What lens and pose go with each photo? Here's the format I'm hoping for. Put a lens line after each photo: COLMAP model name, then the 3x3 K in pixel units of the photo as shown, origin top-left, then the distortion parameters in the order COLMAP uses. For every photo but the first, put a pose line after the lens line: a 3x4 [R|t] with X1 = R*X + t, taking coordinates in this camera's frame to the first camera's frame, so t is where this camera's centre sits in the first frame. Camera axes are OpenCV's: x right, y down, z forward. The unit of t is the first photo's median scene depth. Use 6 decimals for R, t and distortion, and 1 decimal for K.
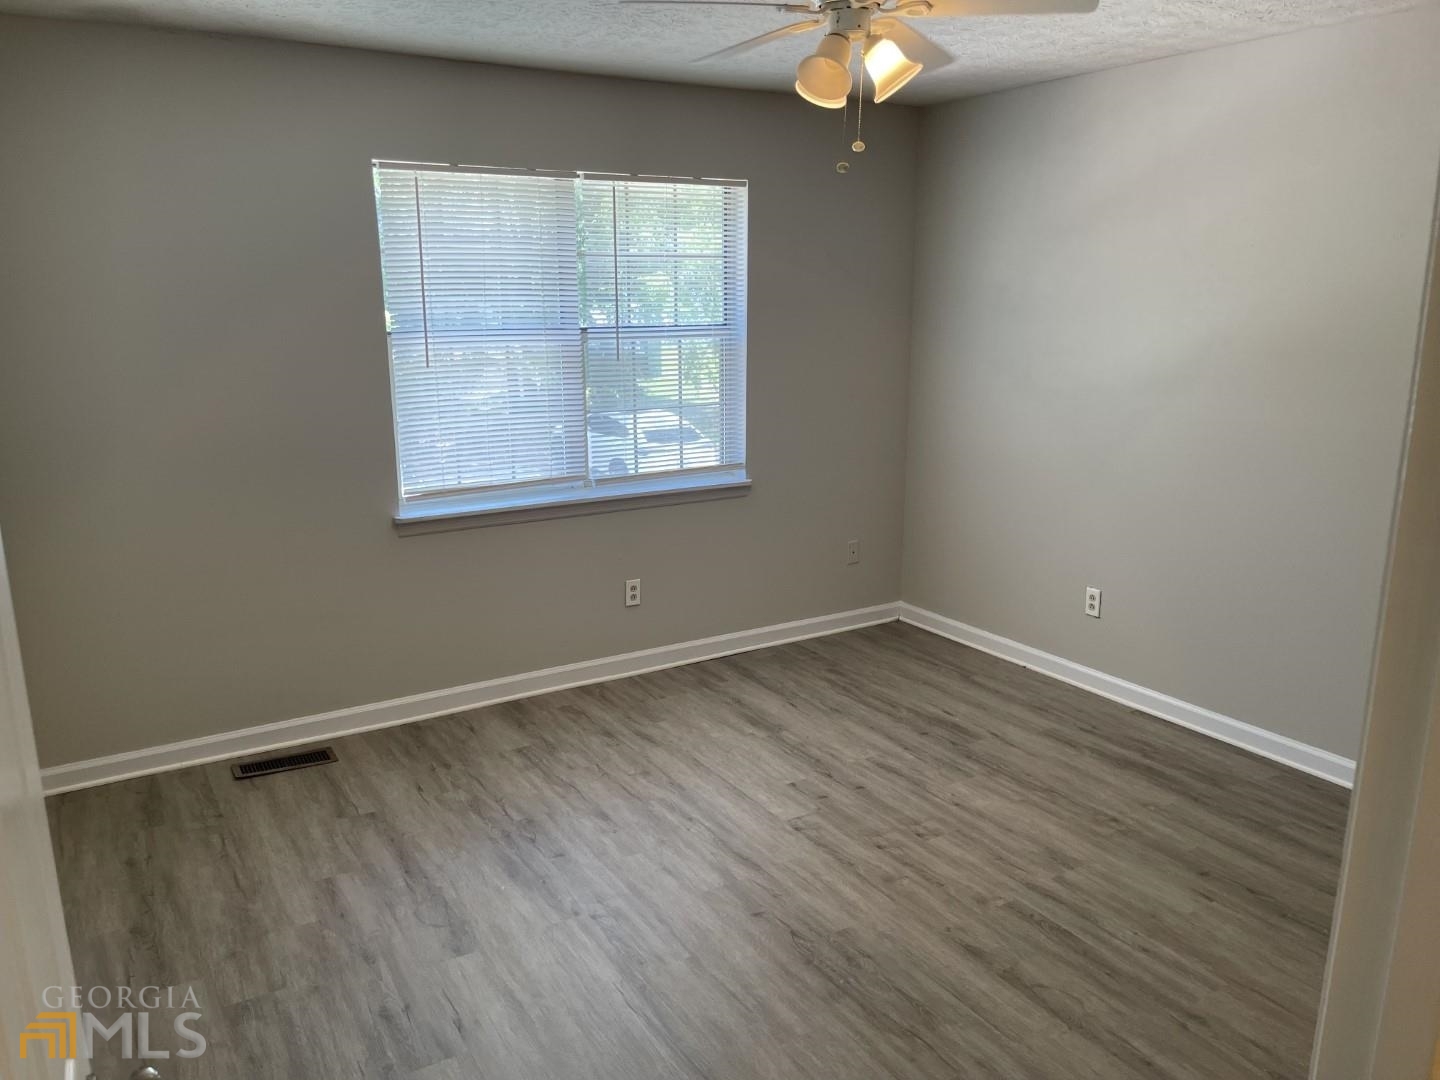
lens RADIAL K [[1092.0, 0, 709.4], [0, 1092.0, 535.0], [0, 0, 1]] dist [0.048961, -0.066692]
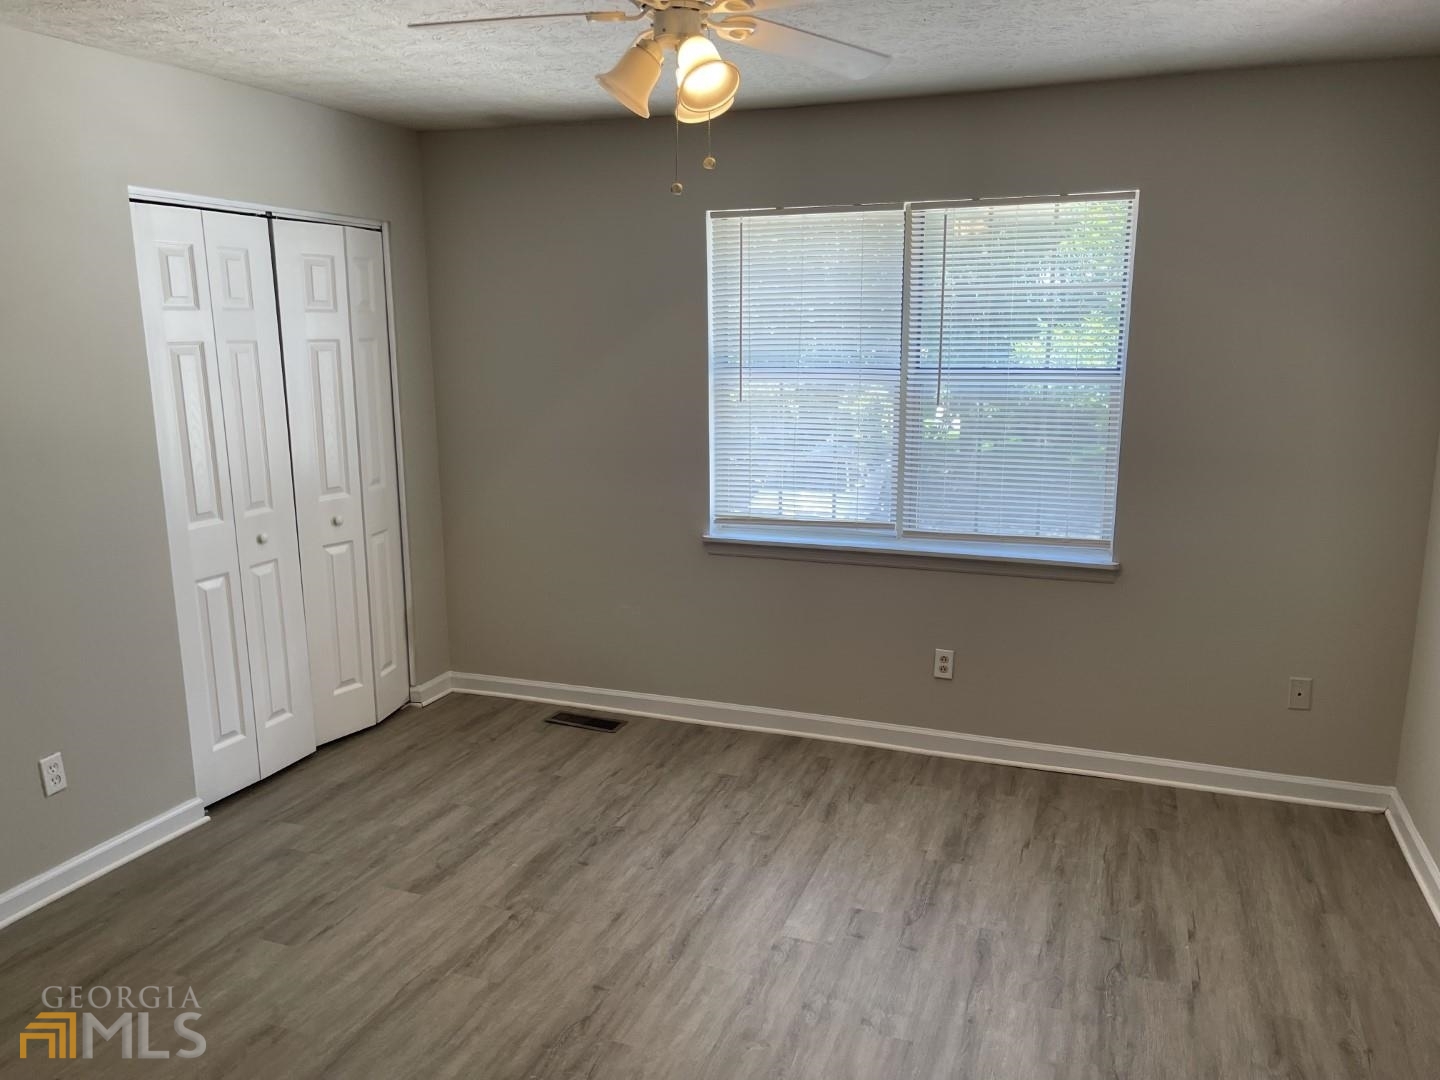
lens RADIAL K [[1092.0, 0, 709.7], [0, 1092.0, 537.1], [0, 0, 1]] dist [0.048961, -0.066692]
pose [[0.616541, 0.151407, -0.772627, 0.552807], [-0.172623, 0.983453, 0.054971, -0.073918], [0.768165, 0.099482, 0.632476, 0.313349]]
